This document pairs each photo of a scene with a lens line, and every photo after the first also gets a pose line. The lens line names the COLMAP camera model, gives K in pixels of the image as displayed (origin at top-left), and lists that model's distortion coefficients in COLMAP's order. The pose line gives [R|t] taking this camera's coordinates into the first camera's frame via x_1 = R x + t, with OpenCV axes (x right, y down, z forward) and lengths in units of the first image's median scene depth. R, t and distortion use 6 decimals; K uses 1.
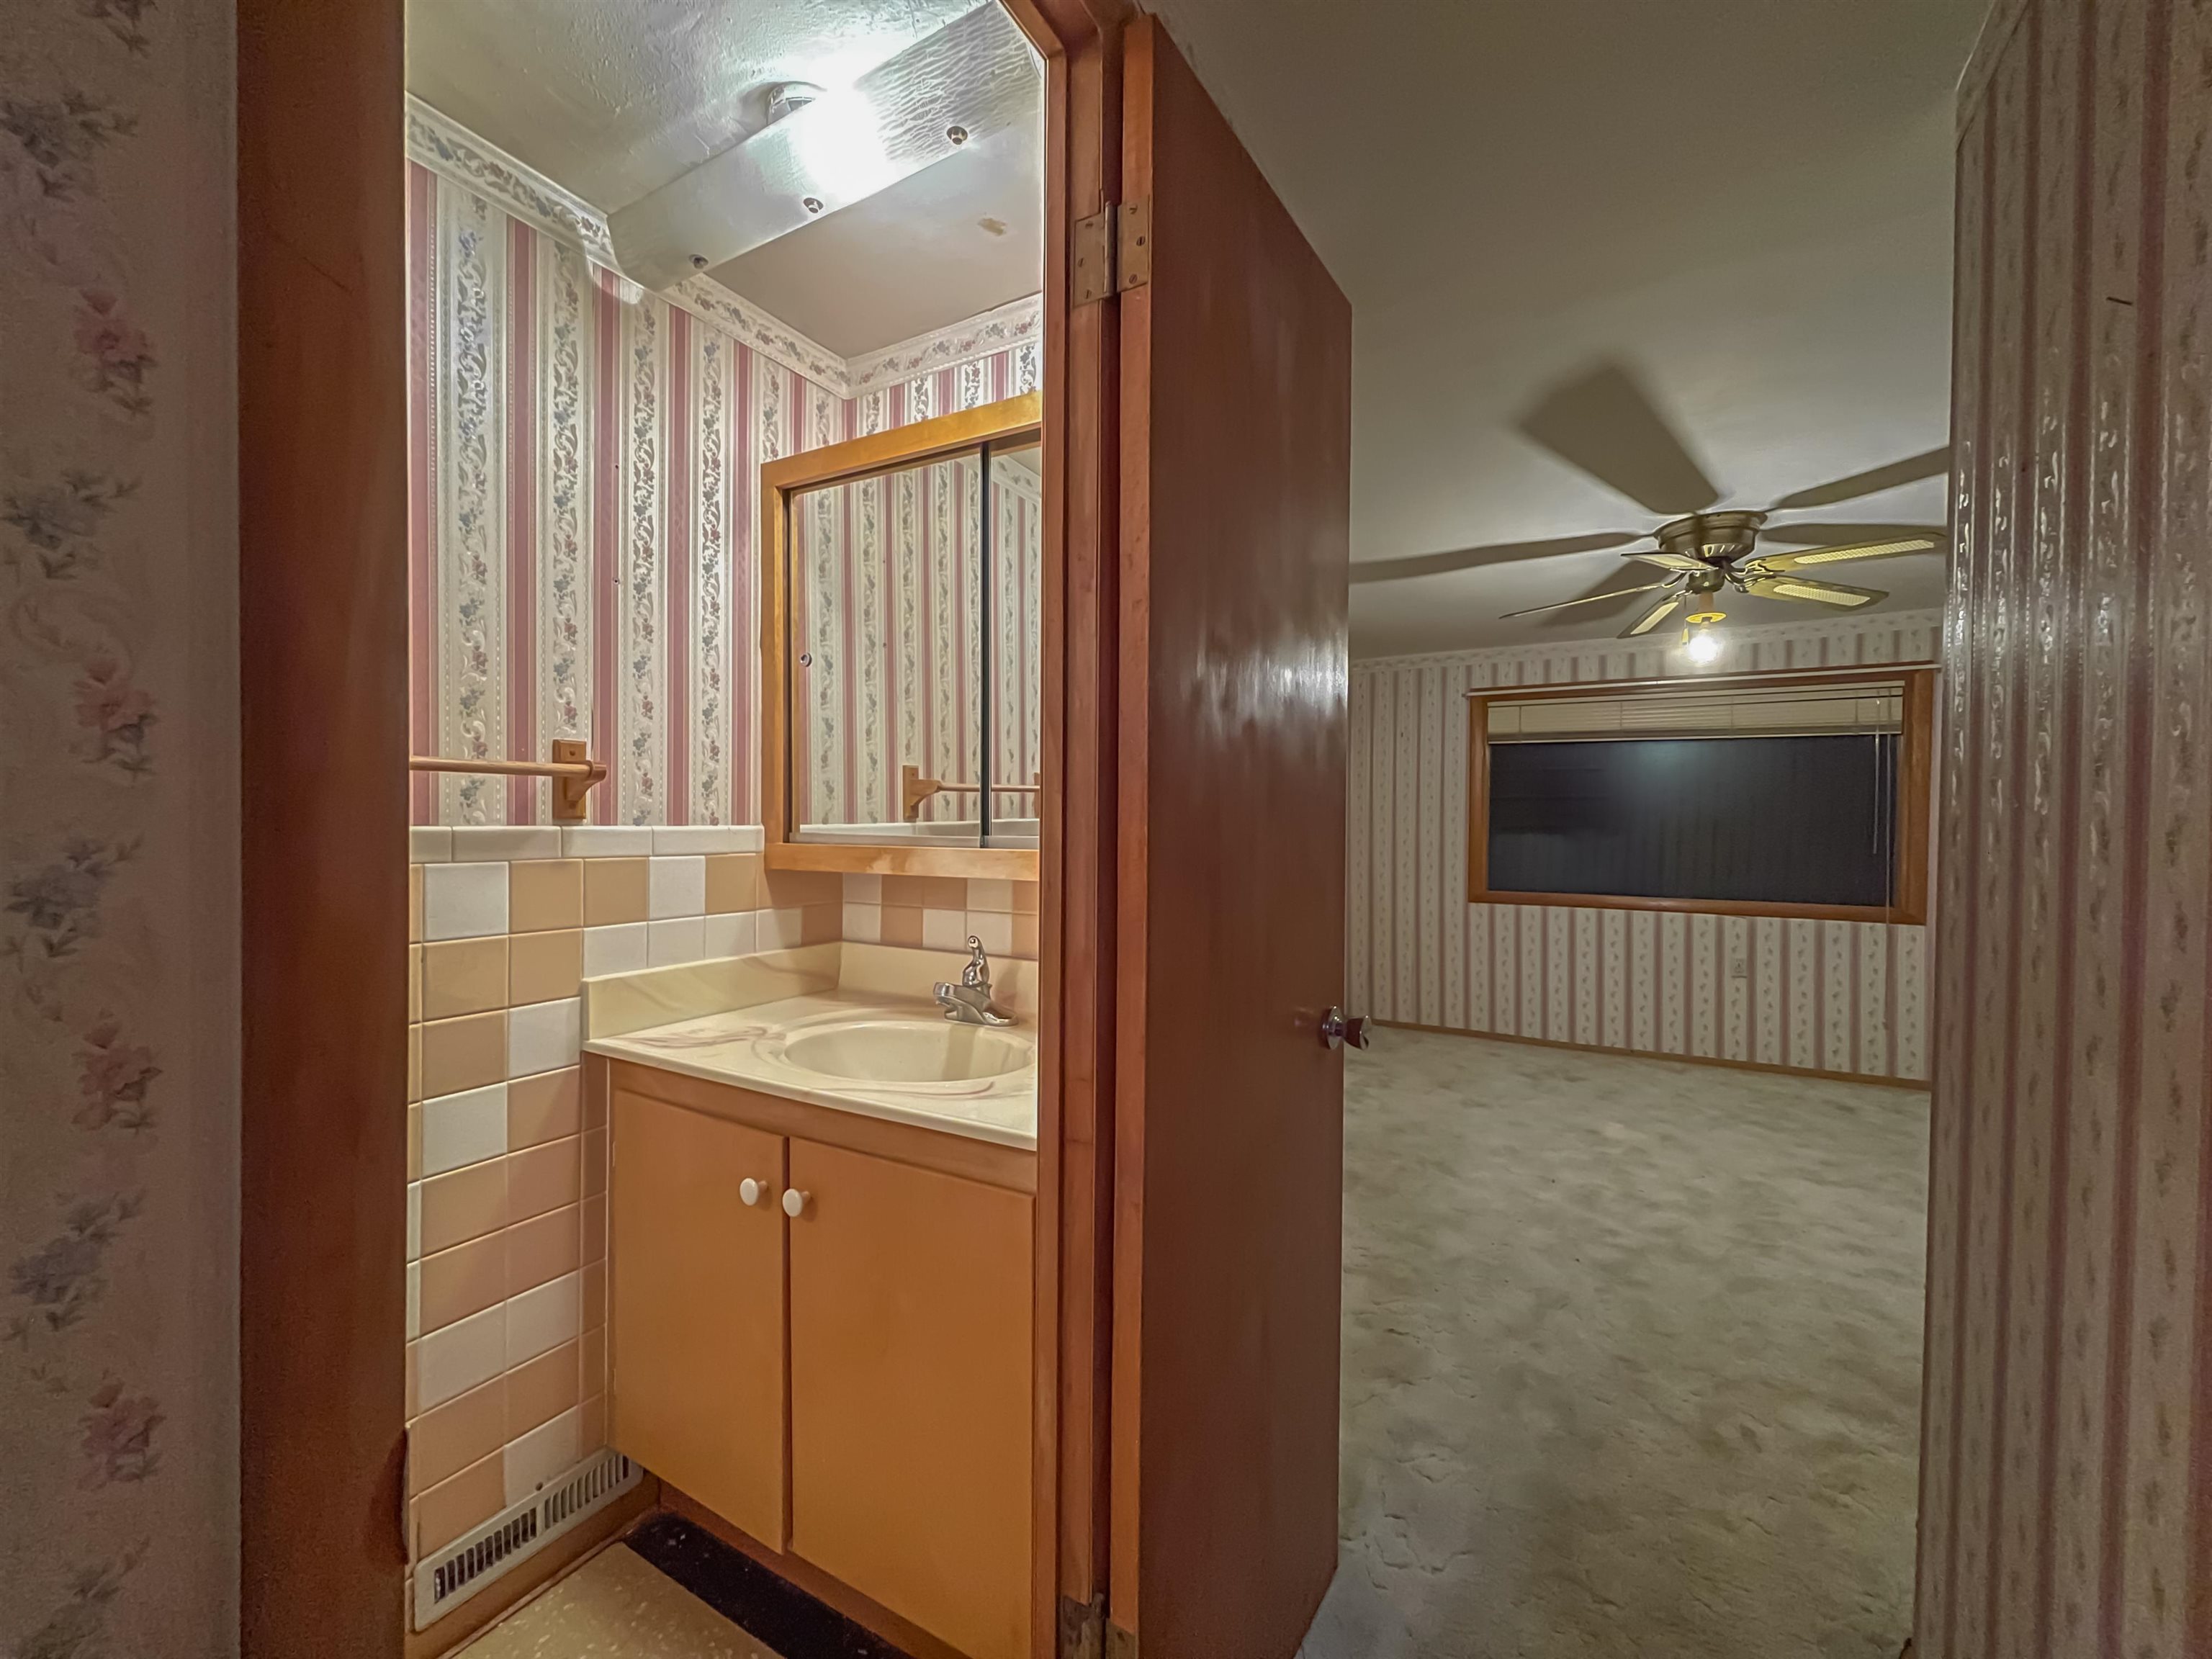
lens RADIAL K [[890.8, 0, 1111.8], [0, 890.8, 833.3], [0, 0, 1]] dist [-0.001065, 0.000183]
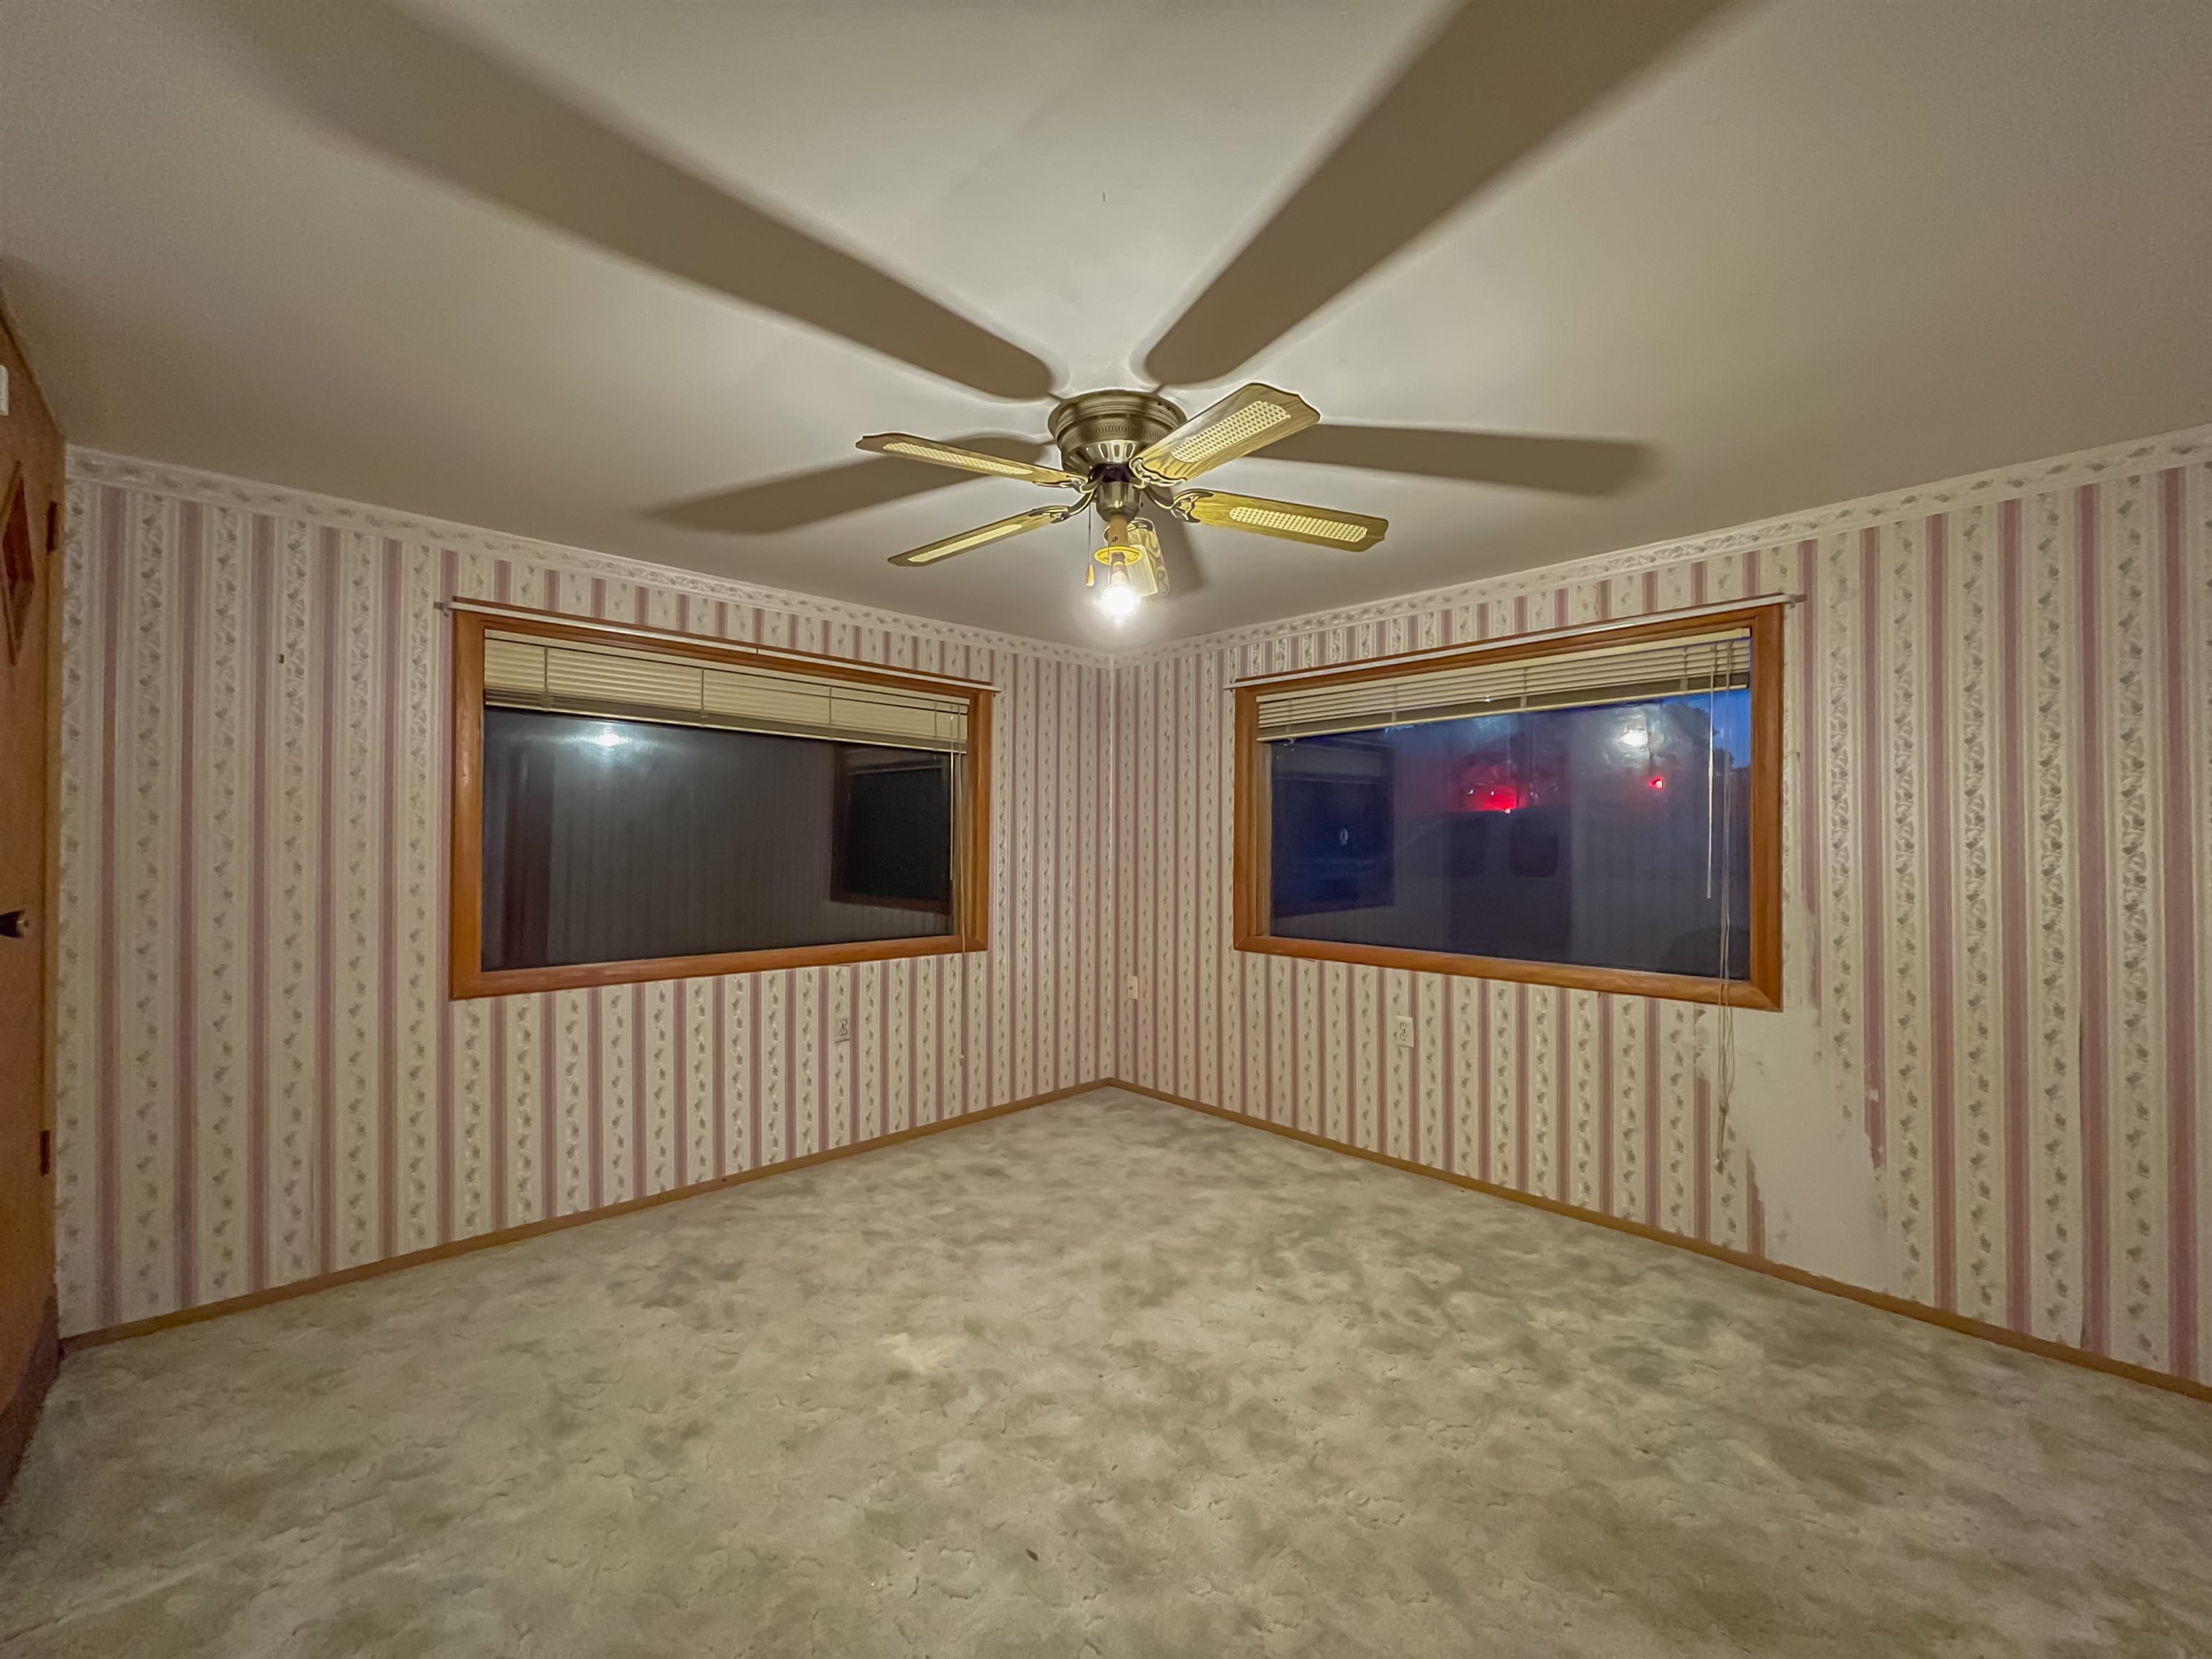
lens RADIAL K [[890.8, 0, 1111.8], [0, 890.8, 833.3], [0, 0, 1]] dist [-0.001065, 0.000183]
pose [[0.284105, 0.005051, 0.958780, 0.008971], [0.008535, 0.999933, -0.007797, -0.017284], [-0.958755, 0.010398, 0.284043, 0.583096]]
